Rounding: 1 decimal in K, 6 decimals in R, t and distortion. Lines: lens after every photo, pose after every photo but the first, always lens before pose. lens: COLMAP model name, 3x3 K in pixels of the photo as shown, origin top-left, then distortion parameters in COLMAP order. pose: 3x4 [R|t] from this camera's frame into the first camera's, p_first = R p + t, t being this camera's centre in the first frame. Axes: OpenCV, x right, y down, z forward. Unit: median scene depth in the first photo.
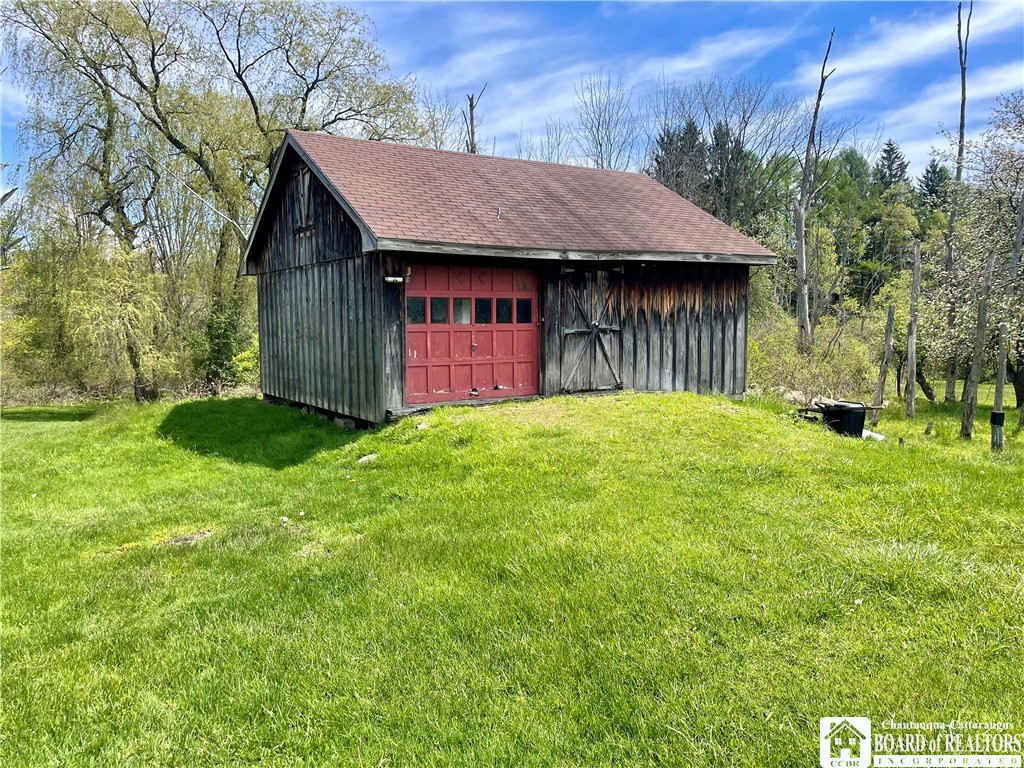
lens RADIAL K [[767.5, 0, 512.0], [0, 767.5, 384.0], [0, 0, 1]] dist [0.113402, -0.132756]
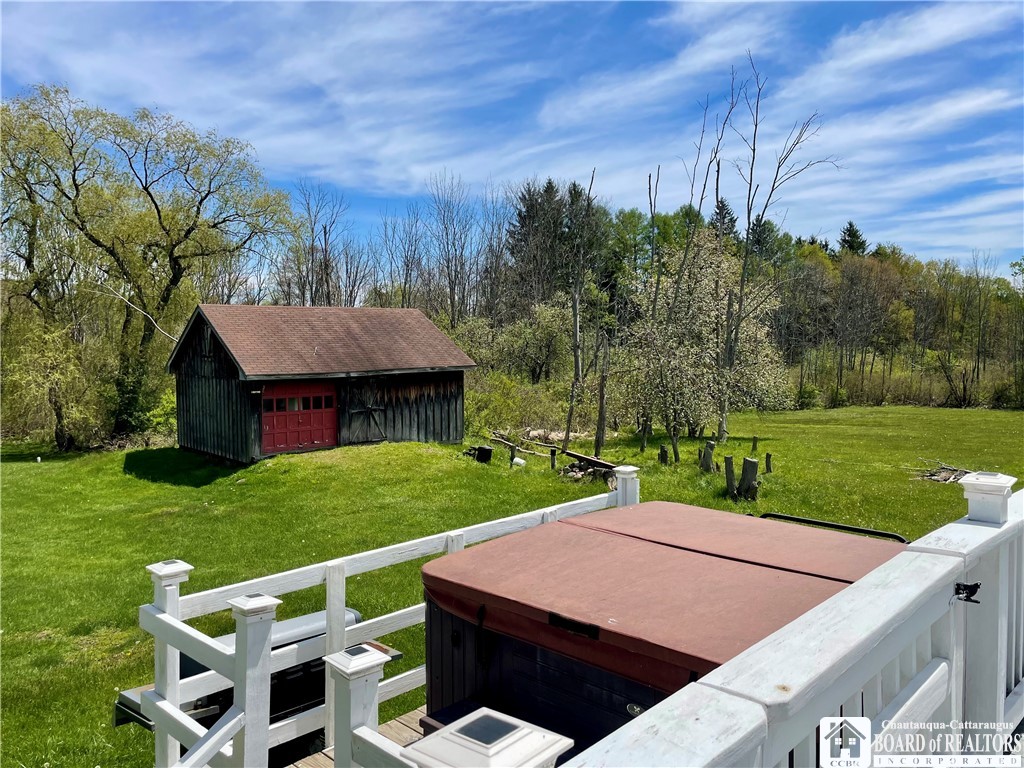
lens RADIAL K [[767.5, 0, 512.0], [0, 767.5, 384.0], [0, 0, 1]] dist [0.113402, -0.132756]
pose [[0.991388, -0.010291, 0.130550, 0.205033], [0.014074, 0.999506, -0.028087, -0.074219], [-0.130196, 0.029682, 0.991044, -0.915416]]
